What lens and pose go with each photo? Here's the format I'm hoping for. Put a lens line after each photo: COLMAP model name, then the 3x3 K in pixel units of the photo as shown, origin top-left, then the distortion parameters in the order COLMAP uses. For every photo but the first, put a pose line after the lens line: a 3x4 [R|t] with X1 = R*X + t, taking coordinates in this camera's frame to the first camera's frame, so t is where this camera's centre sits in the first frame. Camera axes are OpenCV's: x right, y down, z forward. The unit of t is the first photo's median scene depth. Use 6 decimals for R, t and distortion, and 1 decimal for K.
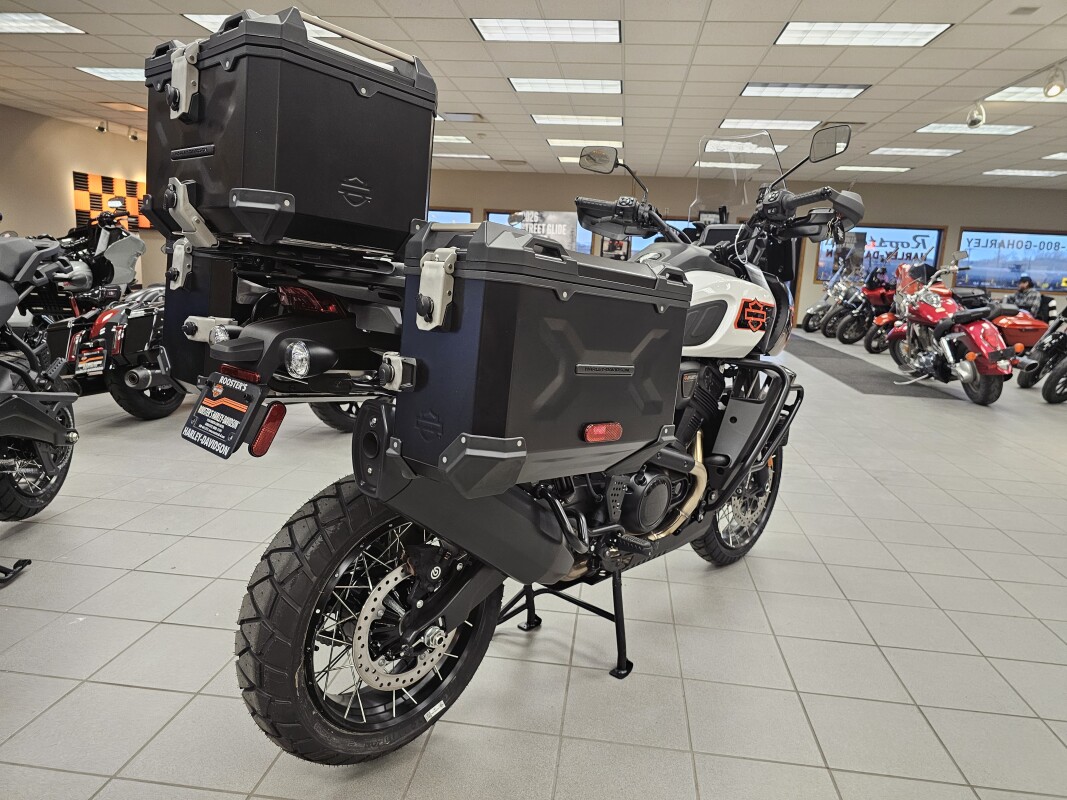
lens RADIAL K [[724.9, 0, 533.5], [0, 724.9, 400.0], [0, 0, 1]] dist [0.047644, -0.044876]
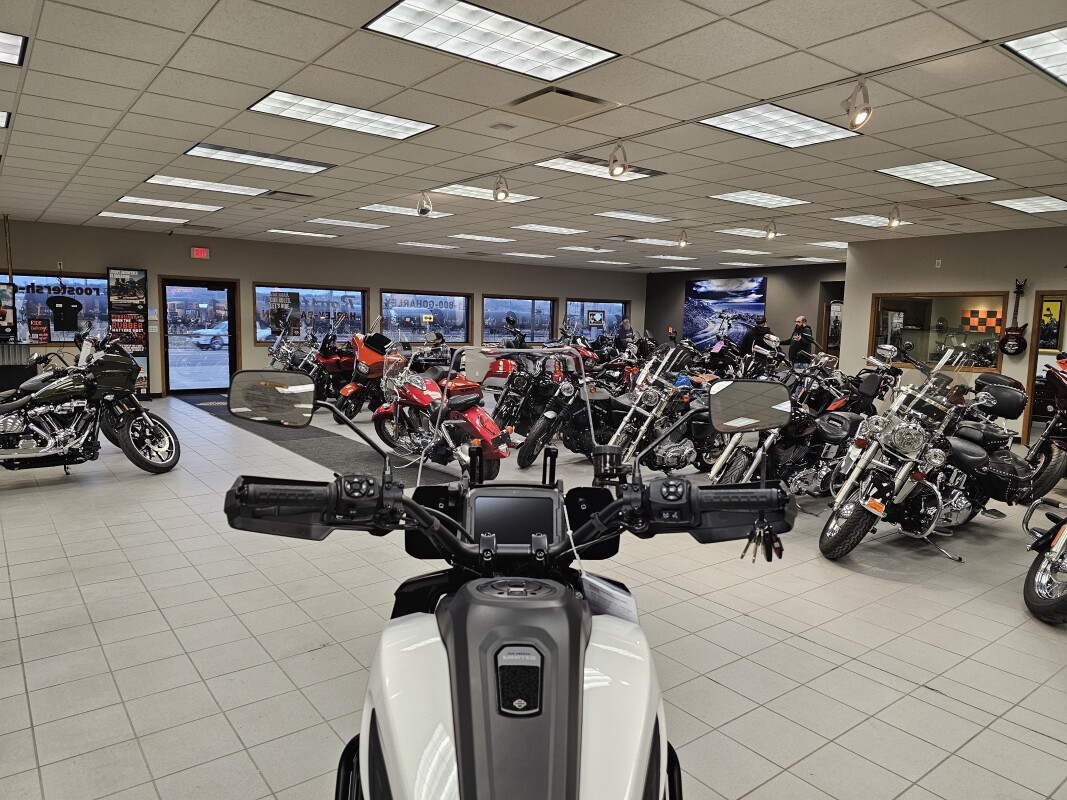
lens RADIAL K [[713.8, 0, 521.4], [0, 713.8, 403.3], [0, 0, 1]] dist [0.058124, -0.047795]
pose [[0.714751, -0.113765, 0.690064, -0.040853], [0.140515, 0.989921, 0.017658, -0.106705], [-0.685118, 0.084343, 0.723533, 0.188511]]
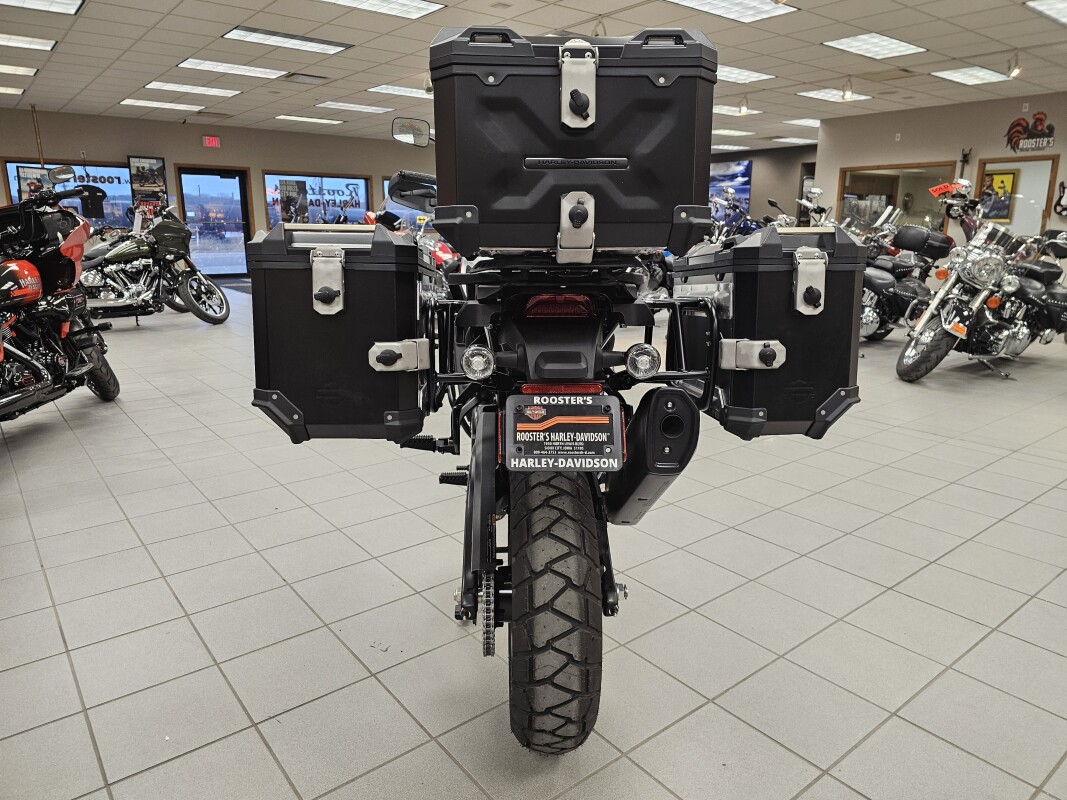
lens RADIAL K [[724.9, 0, 533.5], [0, 724.9, 400.0], [0, 0, 1]] dist [0.047644, -0.044876]
pose [[0.698692, -0.210800, 0.683661, -0.189238], [0.160415, 0.977434, 0.137440, -0.027940], [-0.697206, 0.013642, 0.716741, 0.057314]]
